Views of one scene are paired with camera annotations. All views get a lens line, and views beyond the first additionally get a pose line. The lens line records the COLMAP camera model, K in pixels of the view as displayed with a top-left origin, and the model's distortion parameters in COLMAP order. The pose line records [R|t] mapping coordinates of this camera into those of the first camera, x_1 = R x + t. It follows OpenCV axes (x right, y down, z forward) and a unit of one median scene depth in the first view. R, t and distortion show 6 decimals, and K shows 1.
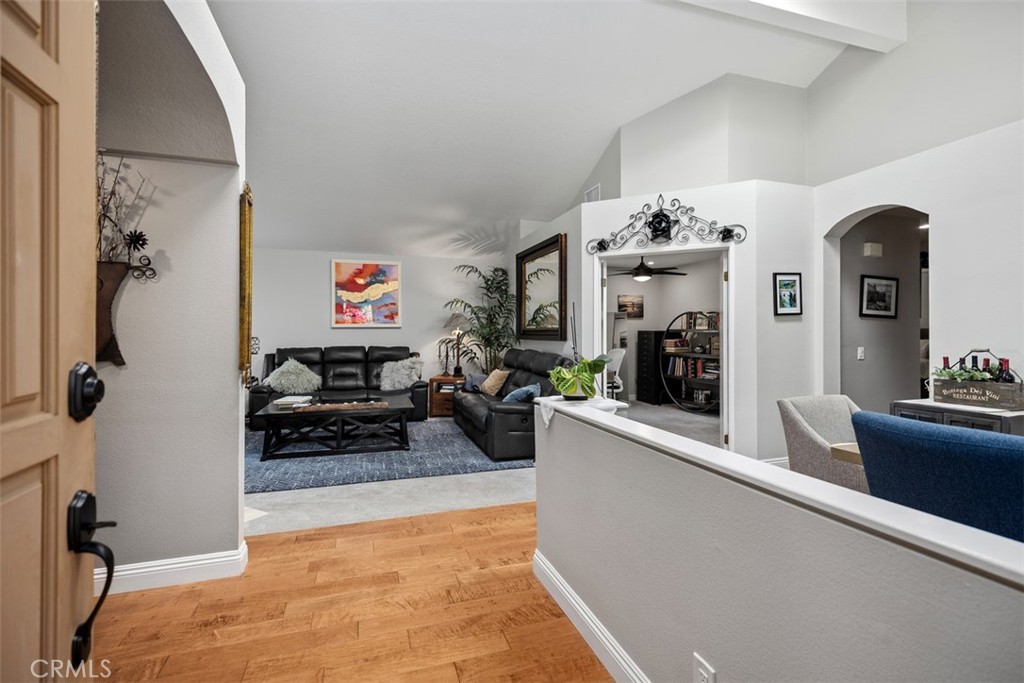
lens RADIAL K [[464.2, 0, 507.4], [0, 464.2, 332.3], [0, 0, 1]] dist [0.008419, -0.001377]
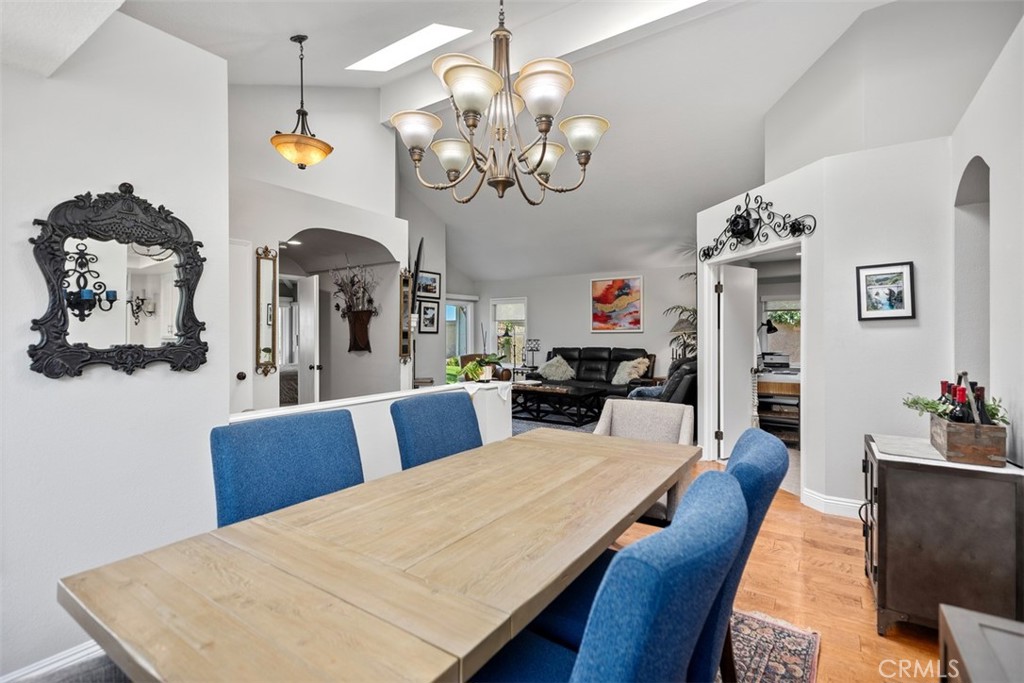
lens RADIAL K [[464.2, 0, 501.5], [0, 464.2, 334.7], [0, 0, 1]] dist [0.008419, -0.001377]
pose [[0.608894, 0.002042, -0.793249, 0.508371], [0.001720, 0.999991, 0.003895, -0.009892], [0.793250, -0.003736, 0.608885, 0.020714]]
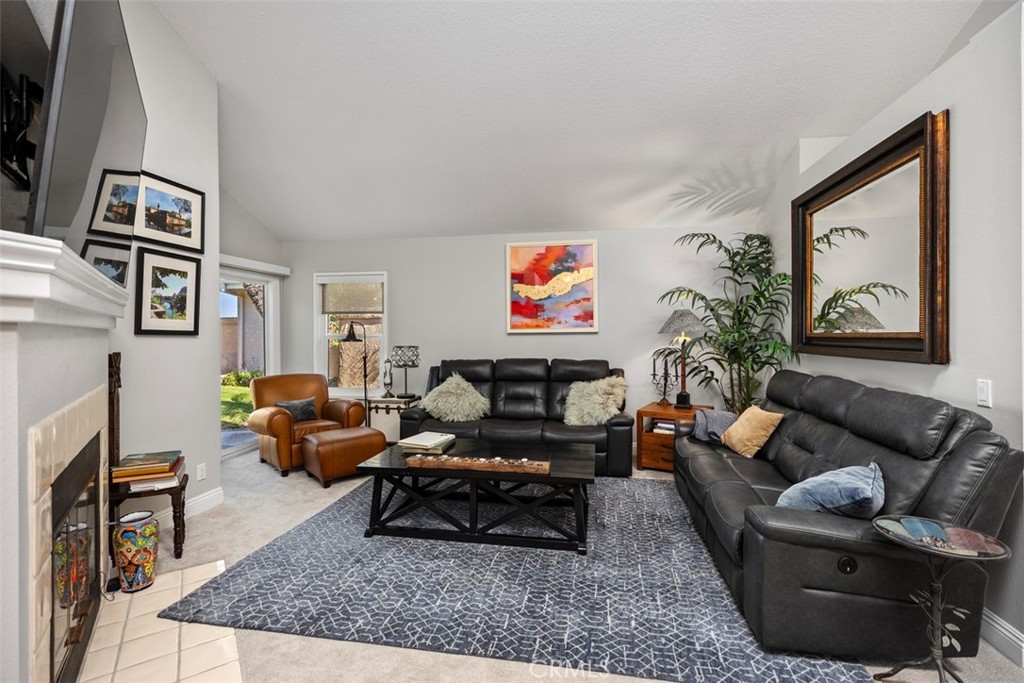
lens RADIAL K [[464.2, 0, 509.9], [0, 464.2, 335.7], [0, 0, 1]] dist [0.008419, -0.001377]
pose [[0.887731, -0.002203, -0.460358, -0.024333], [0.003398, 0.999993, 0.001768, -0.007777], [0.460351, -0.003134, 0.887732, 0.336928]]
